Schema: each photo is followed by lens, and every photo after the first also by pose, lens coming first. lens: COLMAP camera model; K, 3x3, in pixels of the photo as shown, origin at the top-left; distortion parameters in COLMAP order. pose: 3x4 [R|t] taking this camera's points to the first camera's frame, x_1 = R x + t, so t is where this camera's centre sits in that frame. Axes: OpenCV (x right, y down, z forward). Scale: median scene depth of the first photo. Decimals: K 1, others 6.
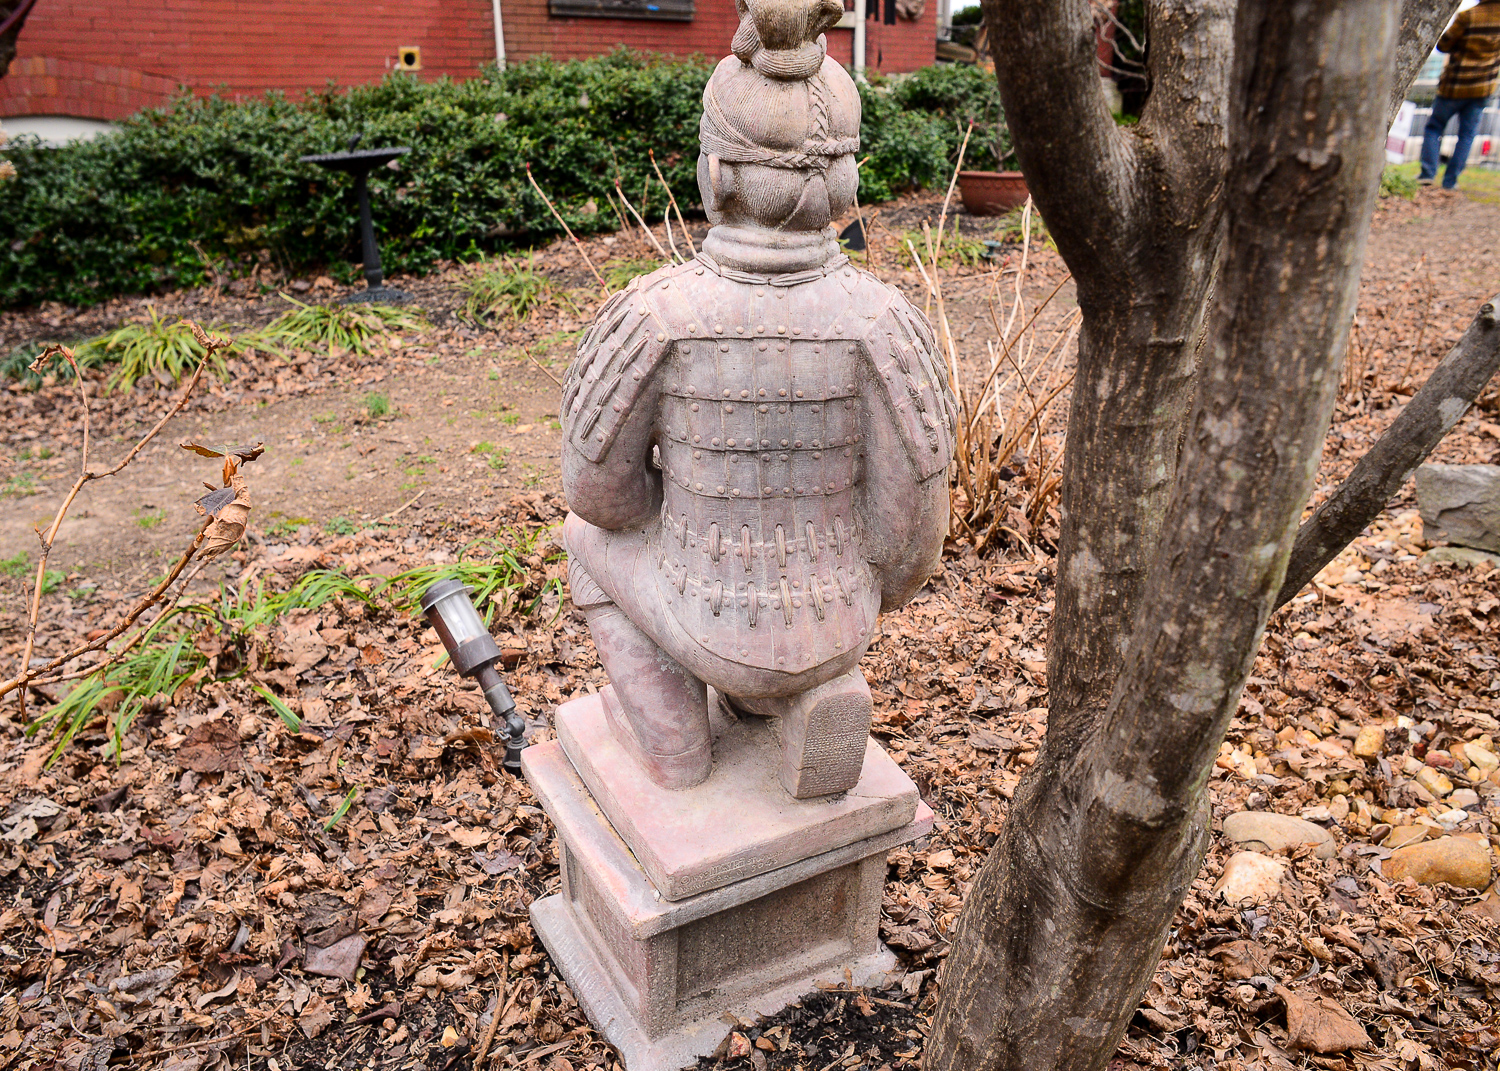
lens RADIAL K [[1676.3, 0, 759.1], [0, 1676.3, 538.5], [0, 0, 1]] dist [-0.017730, 0.000000]
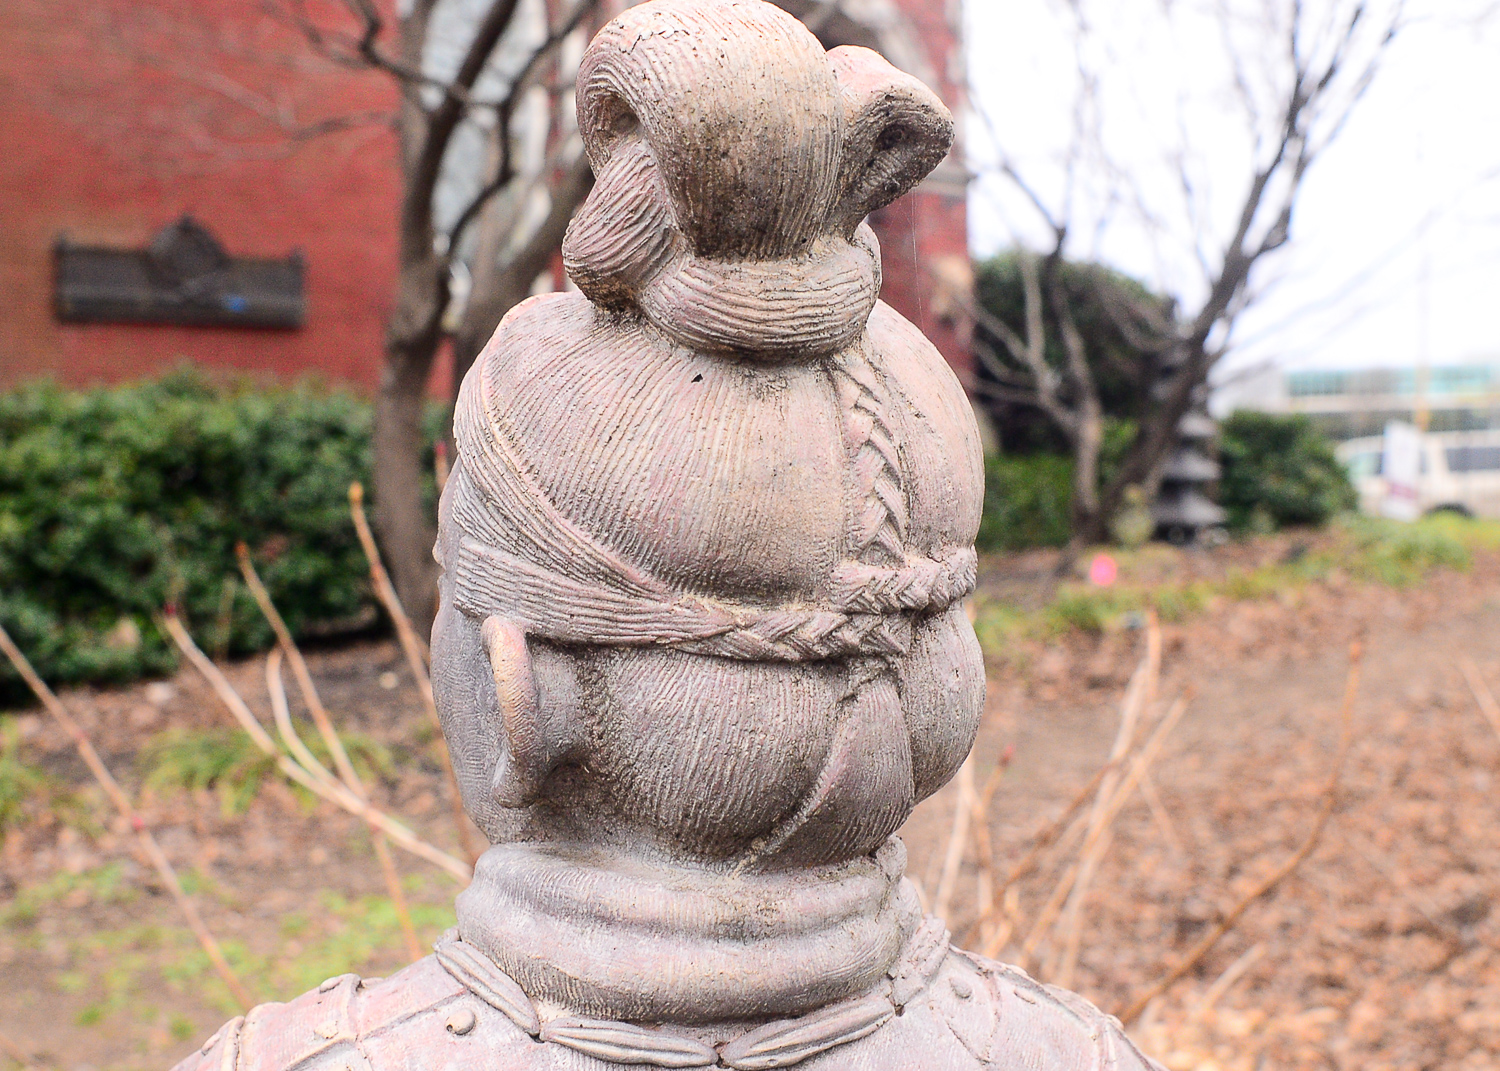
lens RADIAL K [[1676.3, 0, 749.1], [0, 1676.3, 523.5], [0, 0, 1]] dist [-0.017730, 0.000000]
pose [[0.970175, -0.021588, 0.241444, -0.055919], [0.072257, 0.976502, -0.203035, -0.184992], [-0.231387, 0.214425, 0.948937, 0.719946]]
